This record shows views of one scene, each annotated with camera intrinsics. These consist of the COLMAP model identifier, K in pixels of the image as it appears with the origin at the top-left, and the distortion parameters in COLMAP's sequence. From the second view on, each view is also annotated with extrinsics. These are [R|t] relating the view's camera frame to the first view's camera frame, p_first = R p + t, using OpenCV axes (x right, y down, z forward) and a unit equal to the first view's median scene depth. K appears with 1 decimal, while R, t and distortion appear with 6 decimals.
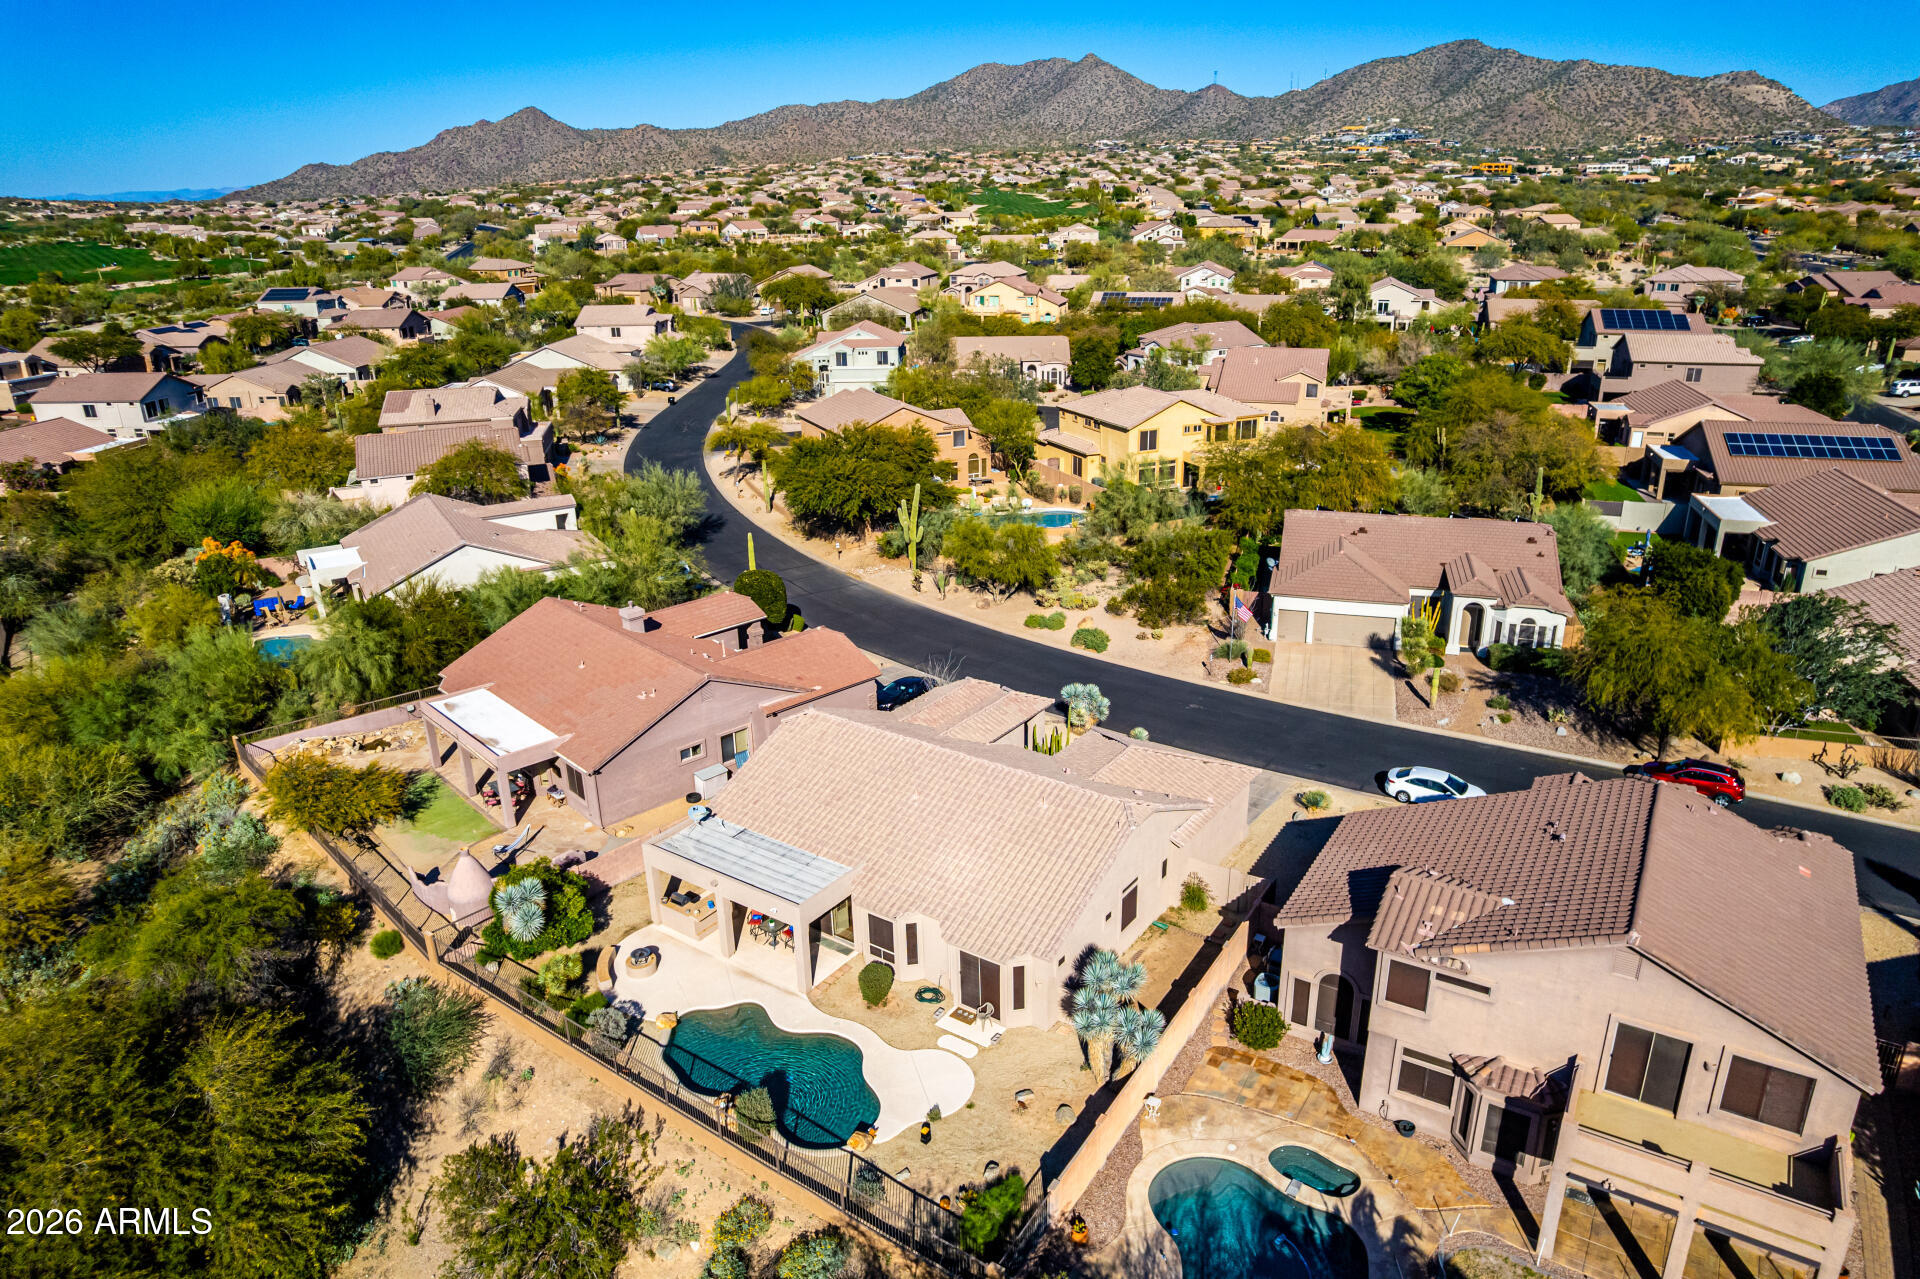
lens RADIAL K [[1227.8, 0, 963.8], [0, 1227.8, 641.3], [0, 0, 1]] dist [-0.074184, 0.064391]
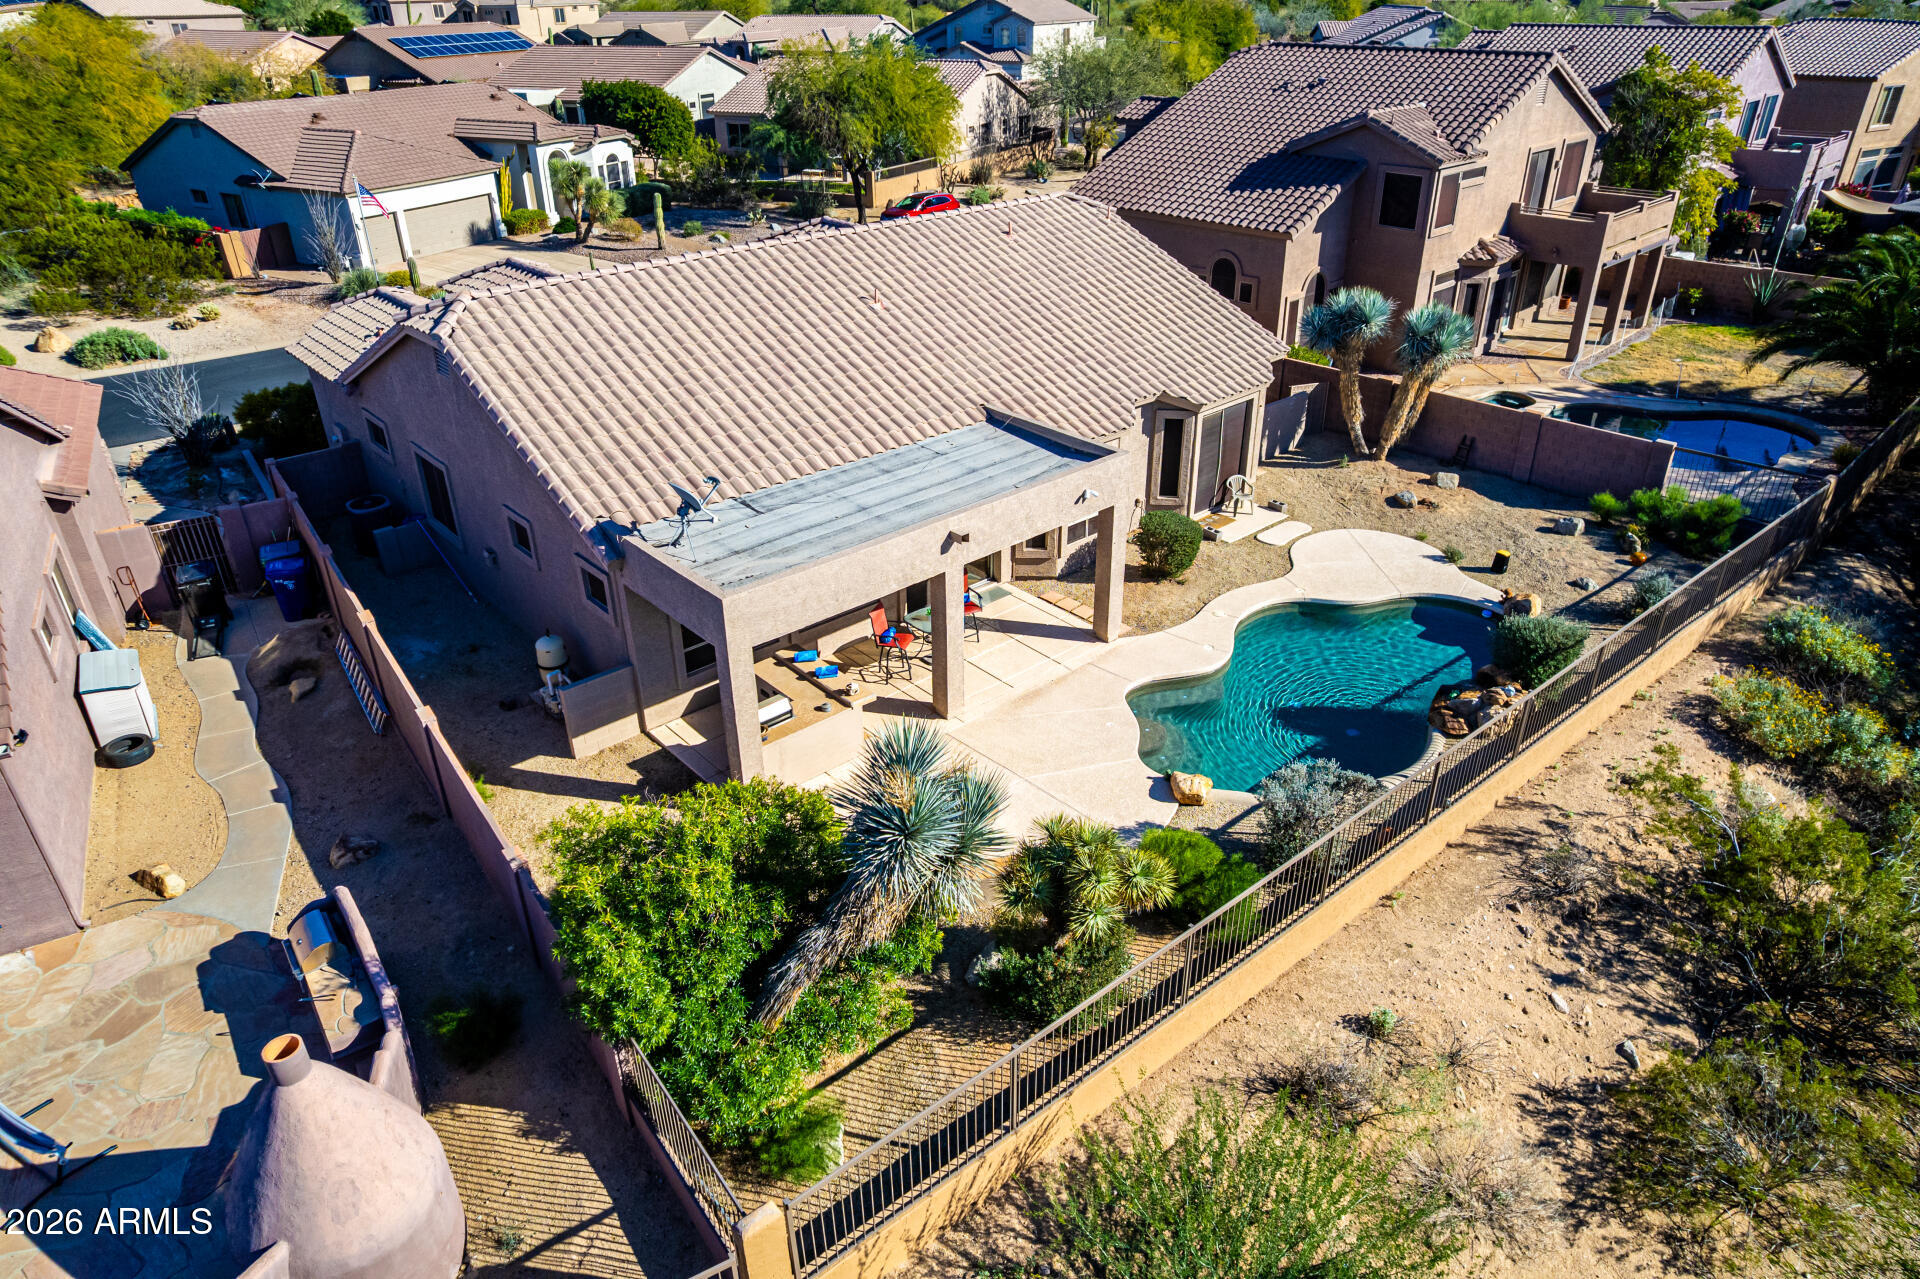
lens RADIAL K [[1227.8, 0, 963.8], [0, 1227.8, 641.3], [0, 0, 1]] dist [-0.074184, 0.064391]
pose [[0.229994, -0.459724, 0.857763, -0.466761], [0.345015, 0.862661, 0.369839, 0.060381], [-0.909982, 0.210880, 0.357019, 0.692726]]
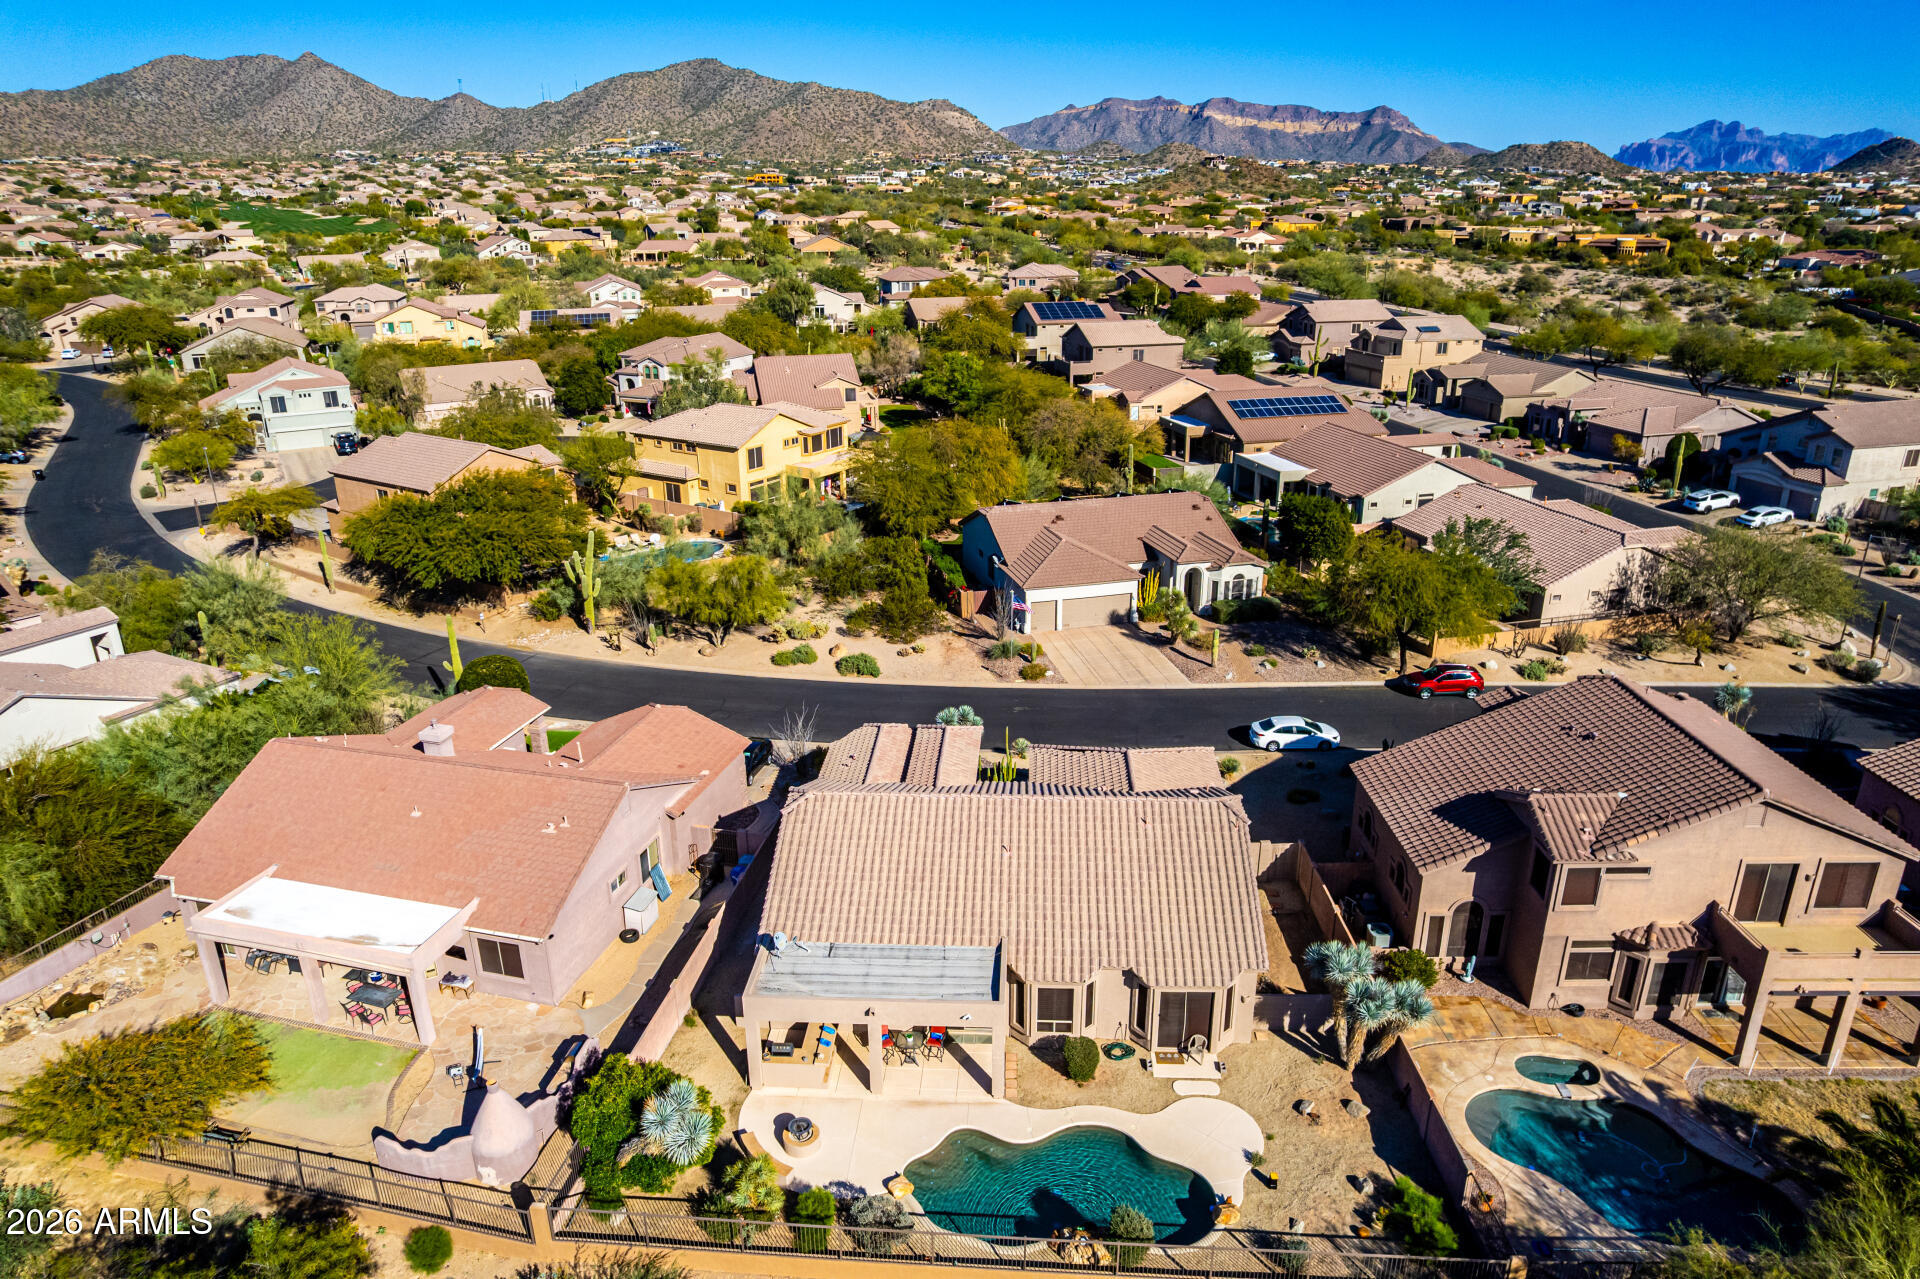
lens RADIAL K [[1227.8, 0, 963.8], [0, 1227.8, 641.3], [0, 0, 1]] dist [-0.074184, 0.064391]
pose [[0.848658, -0.173350, 0.499730, -0.425976], [0.177759, 0.983292, 0.039215, -0.060844], [-0.498178, 0.055552, 0.865293, 0.182756]]
